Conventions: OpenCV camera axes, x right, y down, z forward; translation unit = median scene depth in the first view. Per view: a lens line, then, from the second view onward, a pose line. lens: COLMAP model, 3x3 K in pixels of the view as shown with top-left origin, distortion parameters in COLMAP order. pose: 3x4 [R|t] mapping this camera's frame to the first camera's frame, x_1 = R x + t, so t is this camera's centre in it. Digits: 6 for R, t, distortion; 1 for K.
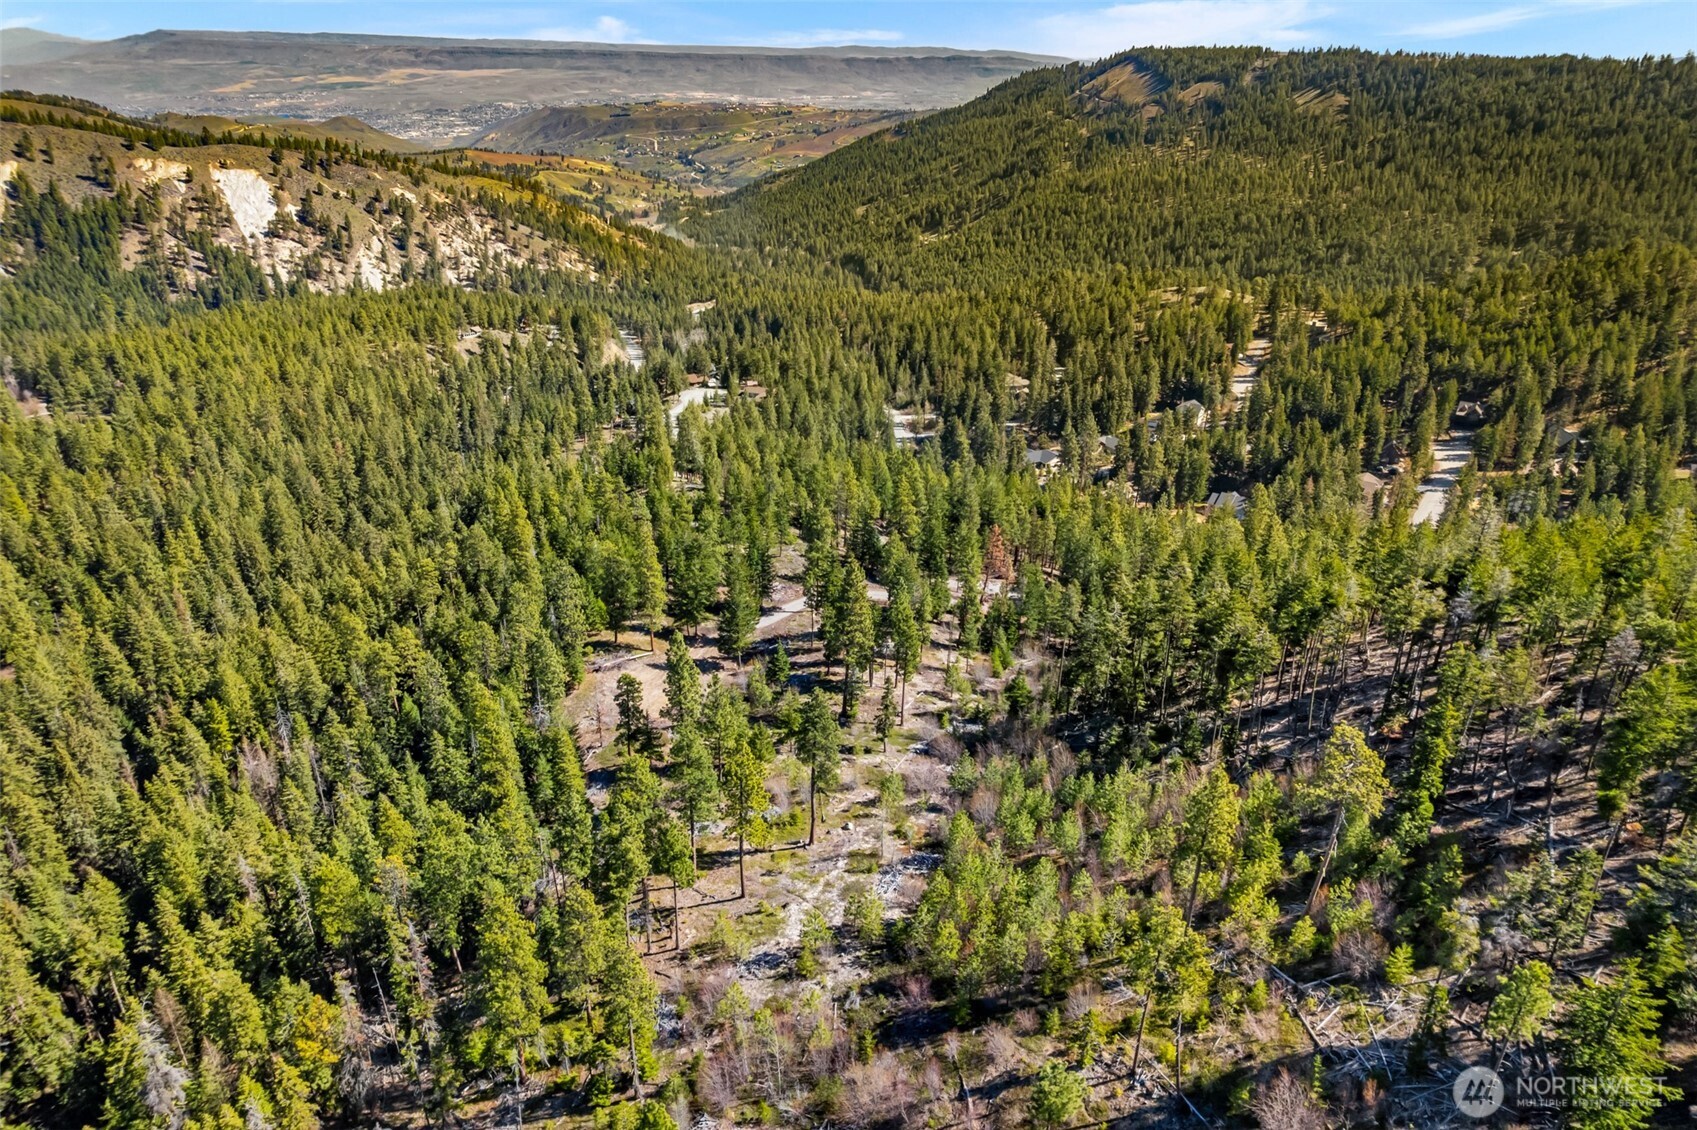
lens RADIAL K [[1102.5, 0, 838.3], [0, 1102.5, 563.7], [0, 0, 1]] dist [-0.087826, 0.072561]
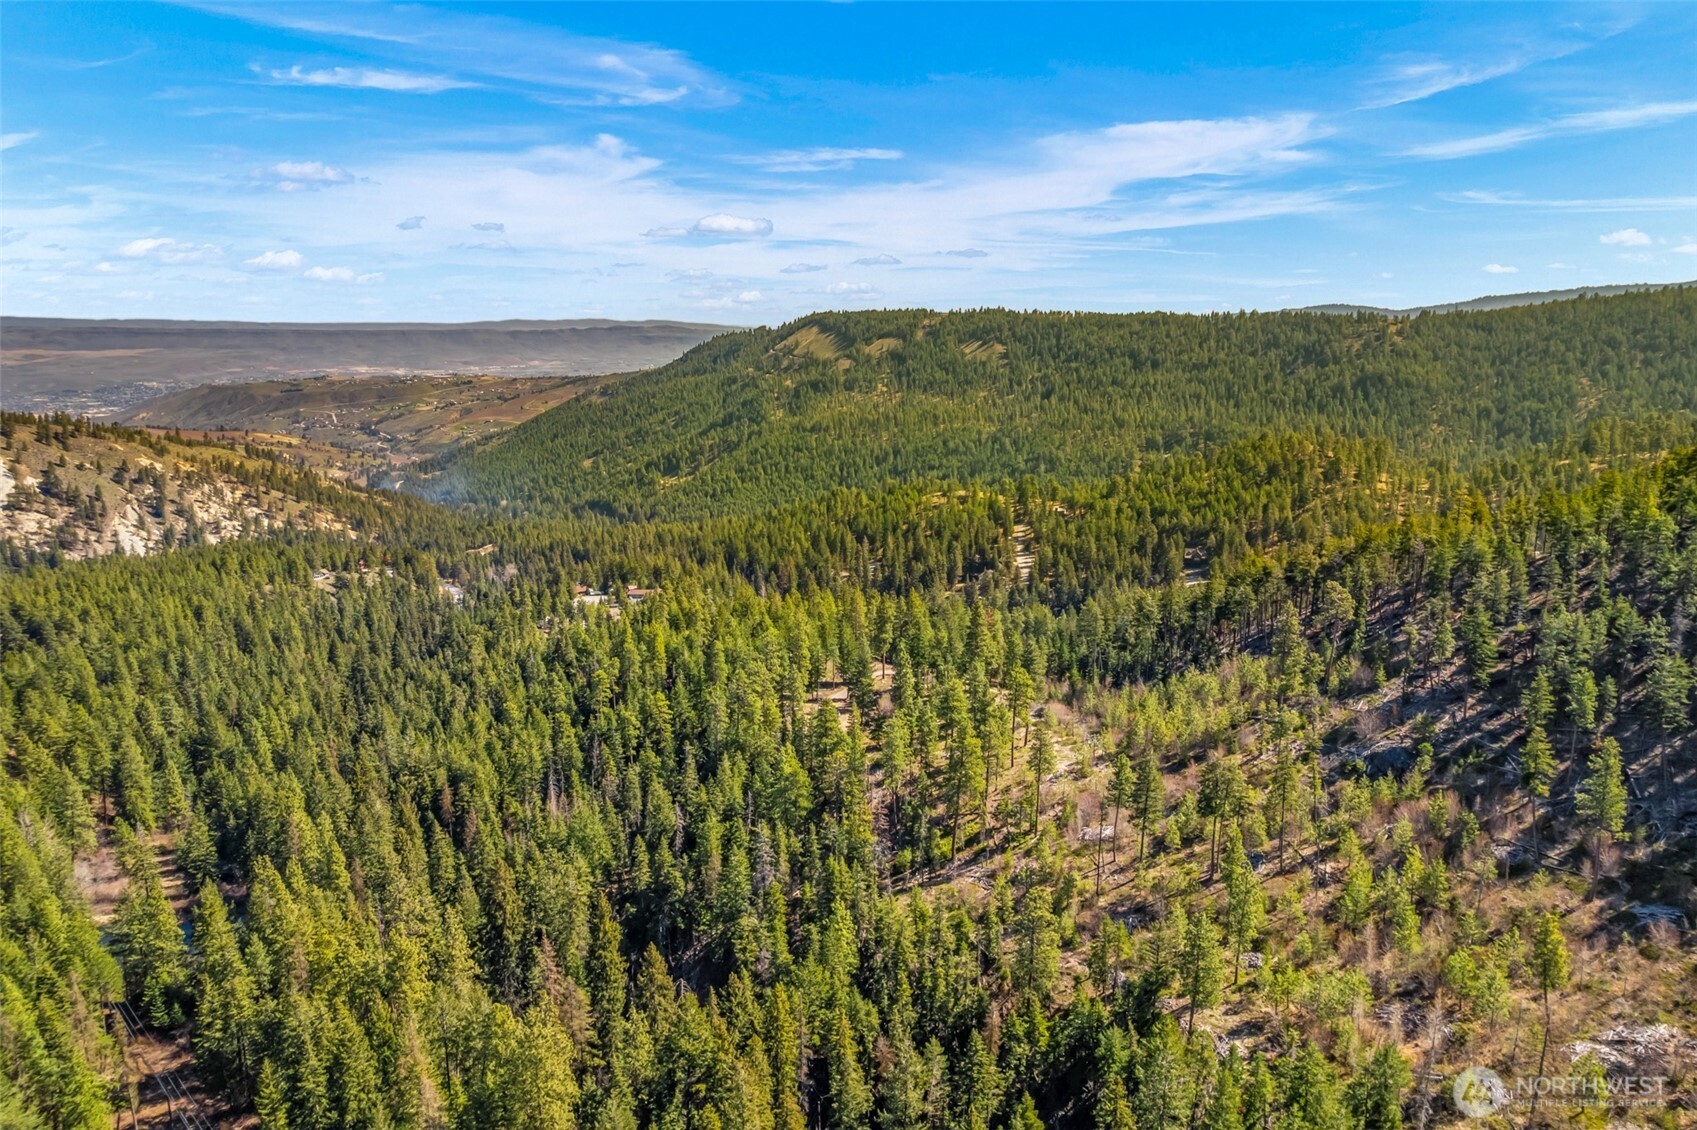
lens RADIAL K [[1102.5, 0, 838.3], [0, 1102.5, 563.7], [0, 0, 1]] dist [-0.087826, 0.072561]
pose [[0.957424, -0.077025, 0.278221, -0.079006], [0.136731, 0.969786, -0.202038, 0.030485], [-0.254253, 0.231477, 0.939028, -0.059786]]
